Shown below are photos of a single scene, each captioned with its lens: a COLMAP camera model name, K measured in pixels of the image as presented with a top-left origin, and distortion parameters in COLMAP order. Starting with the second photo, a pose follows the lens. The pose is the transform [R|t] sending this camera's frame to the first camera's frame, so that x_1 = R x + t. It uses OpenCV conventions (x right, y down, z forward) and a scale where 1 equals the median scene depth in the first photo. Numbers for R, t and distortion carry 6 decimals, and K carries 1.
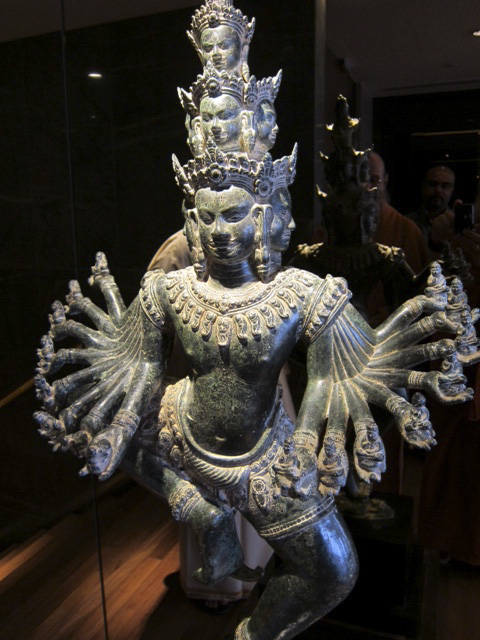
lens RADIAL K [[532.6, 0, 241.0], [0, 532.6, 320.1], [0, 0, 1]] dist [-0.054224, 0.005419]
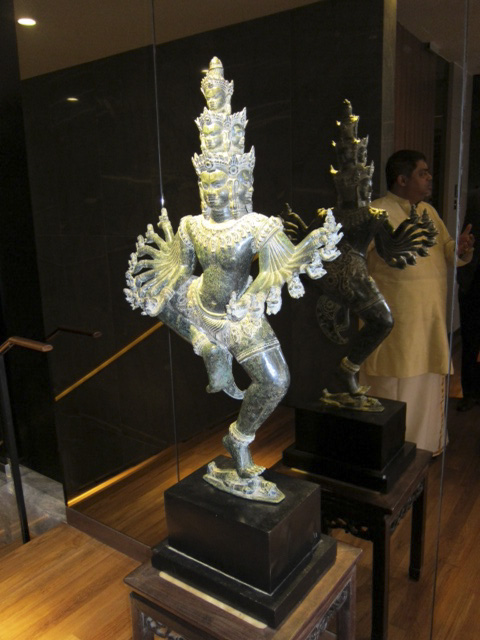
lens RADIAL K [[532.6, 0, 239.6], [0, 532.6, 320.2], [0, 0, 1]] dist [-0.054224, 0.005419]
pose [[0.973947, 0.037805, -0.223600, 0.481842], [-0.029314, 0.998722, 0.041176, 0.204466], [0.224871, -0.033548, 0.973811, -0.843059]]
